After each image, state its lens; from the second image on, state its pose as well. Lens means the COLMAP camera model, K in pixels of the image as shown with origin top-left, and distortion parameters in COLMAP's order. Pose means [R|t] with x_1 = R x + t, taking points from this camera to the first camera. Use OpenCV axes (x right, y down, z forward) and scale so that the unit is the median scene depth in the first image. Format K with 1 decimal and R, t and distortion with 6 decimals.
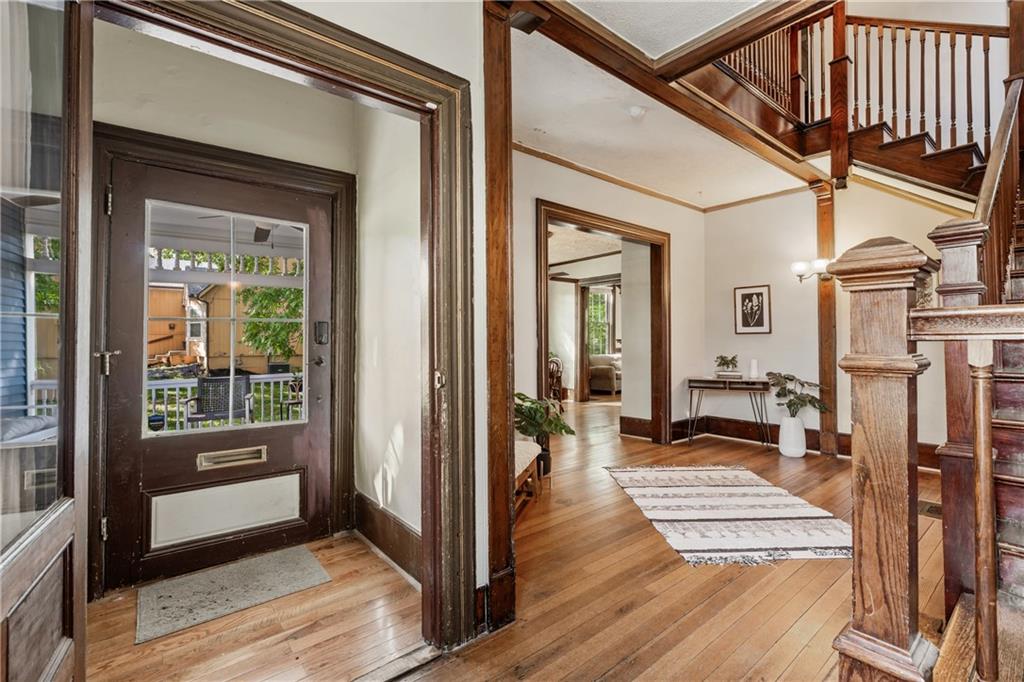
lens RADIAL K [[456.6, 0, 513.1], [0, 456.6, 335.9], [0, 0, 1]] dist [-0.004795, 0.001525]
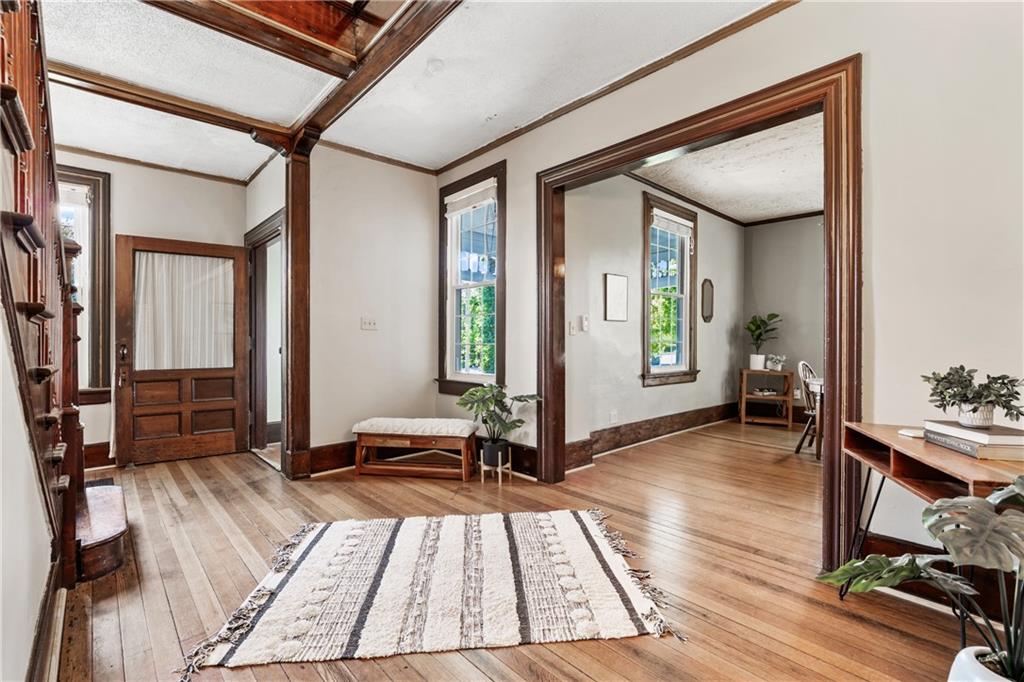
lens RADIAL K [[456.6, 0, 512.6], [0, 456.6, 340.9], [0, 0, 1]] dist [-0.004795, 0.001525]
pose [[0.057732, 0.004620, -0.998321, 0.902472], [0.016277, 0.999852, 0.005569, 0.023158], [0.998199, -0.016571, 0.057648, 0.846044]]
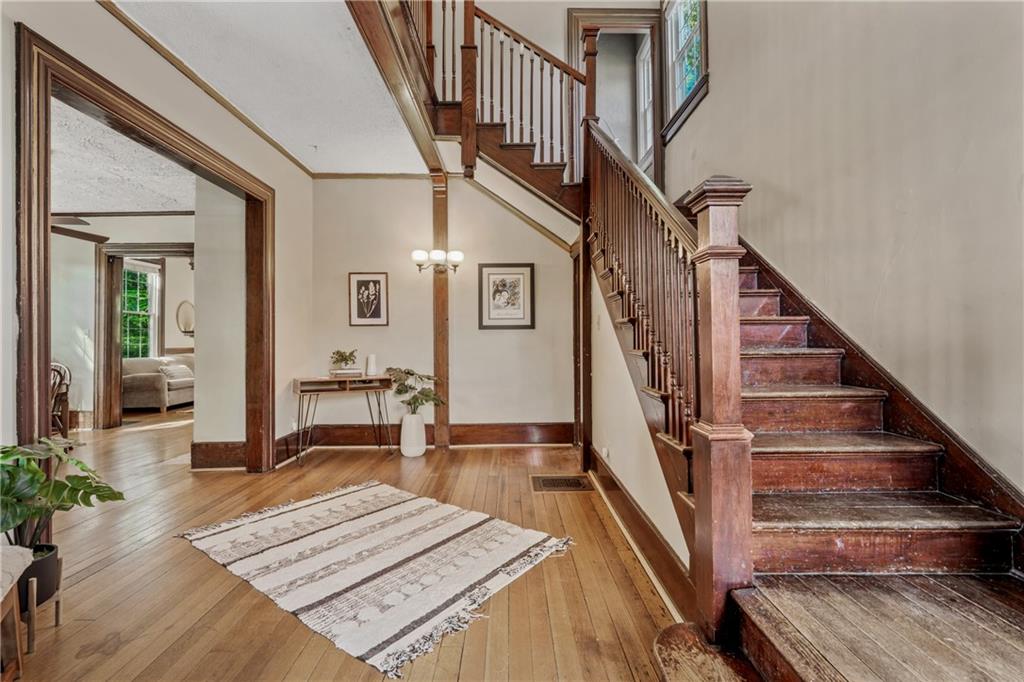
lens RADIAL K [[456.6, 0, 511.9], [0, 456.6, 338.7], [0, 0, 1]] dist [-0.004795, 0.001525]
pose [[0.626656, 0.005106, 0.779279, 0.005902], [-0.005566, 0.999982, -0.002077, 0.026663], [-0.779276, -0.003036, 0.626674, 0.282755]]
